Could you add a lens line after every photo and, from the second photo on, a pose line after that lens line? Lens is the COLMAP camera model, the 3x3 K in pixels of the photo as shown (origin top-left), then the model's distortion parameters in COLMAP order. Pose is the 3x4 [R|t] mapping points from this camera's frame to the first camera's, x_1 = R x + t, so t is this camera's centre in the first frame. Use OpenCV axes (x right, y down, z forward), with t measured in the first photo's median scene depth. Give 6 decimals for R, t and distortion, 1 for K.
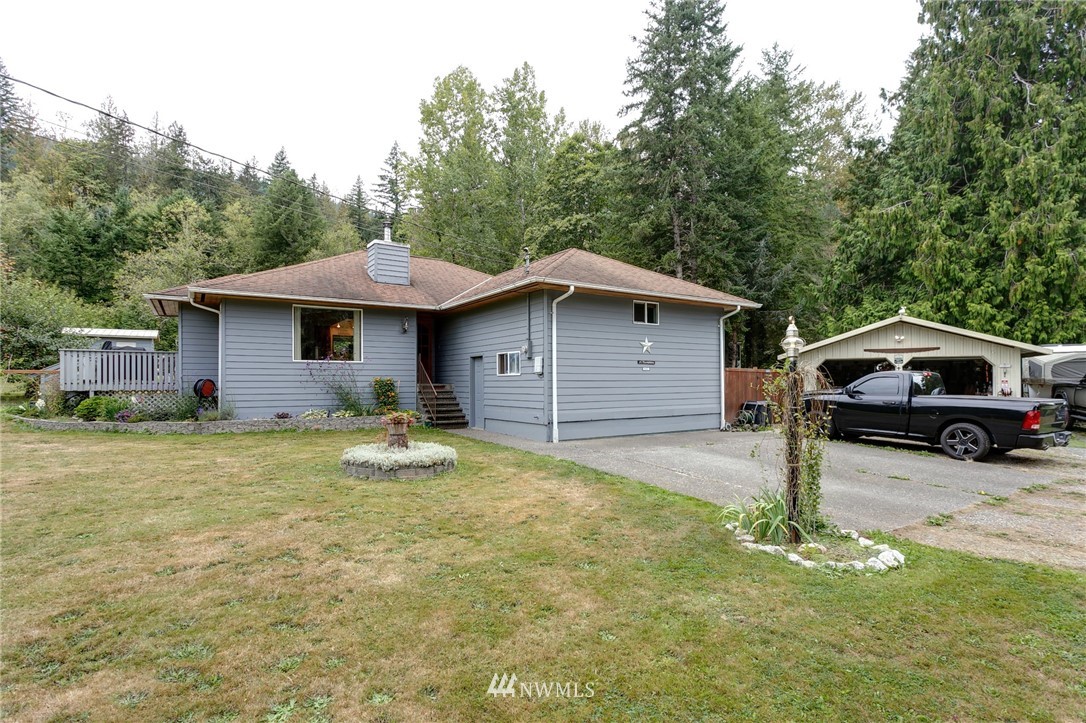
lens RADIAL K [[548.5, 0, 543.0], [0, 548.5, 361.5], [0, 0, 1]] dist [-0.000363, 0.001264]
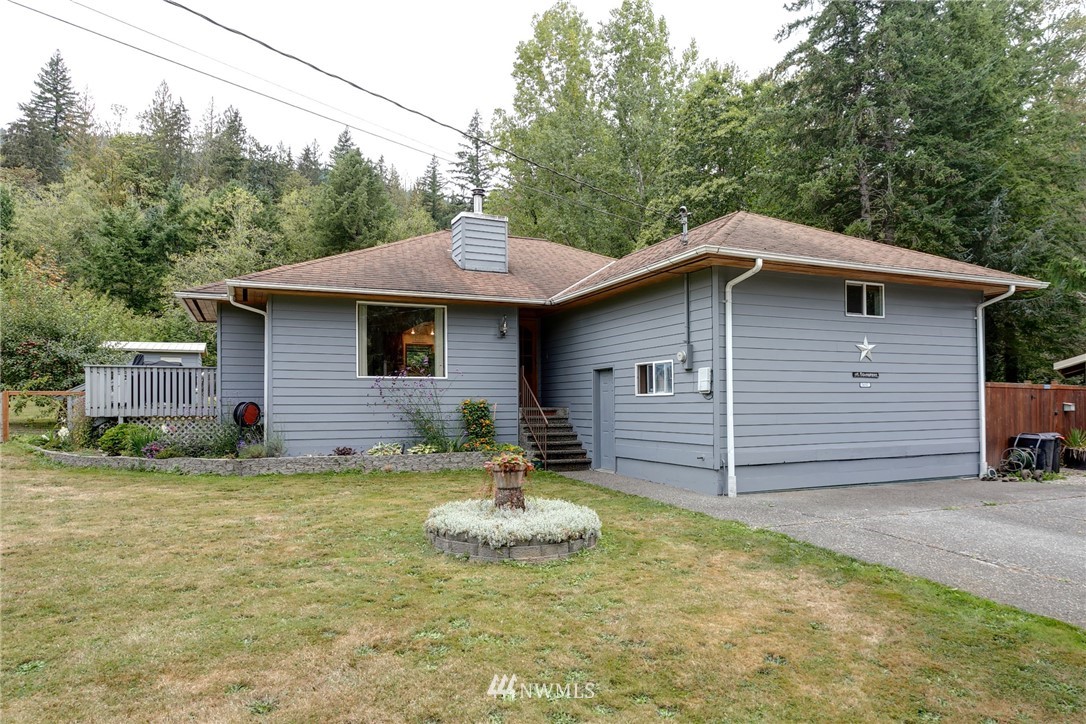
lens RADIAL K [[663.0, 0, 543.0], [0, 663.0, 362.0], [0, 0, 1]] dist [-0.008645, -0.000378]
pose [[0.987833, -0.011915, -0.155062, -0.064266], [0.008190, 0.999663, -0.024642, 0.002482], [0.155304, 0.023073, 0.987597, 0.143904]]
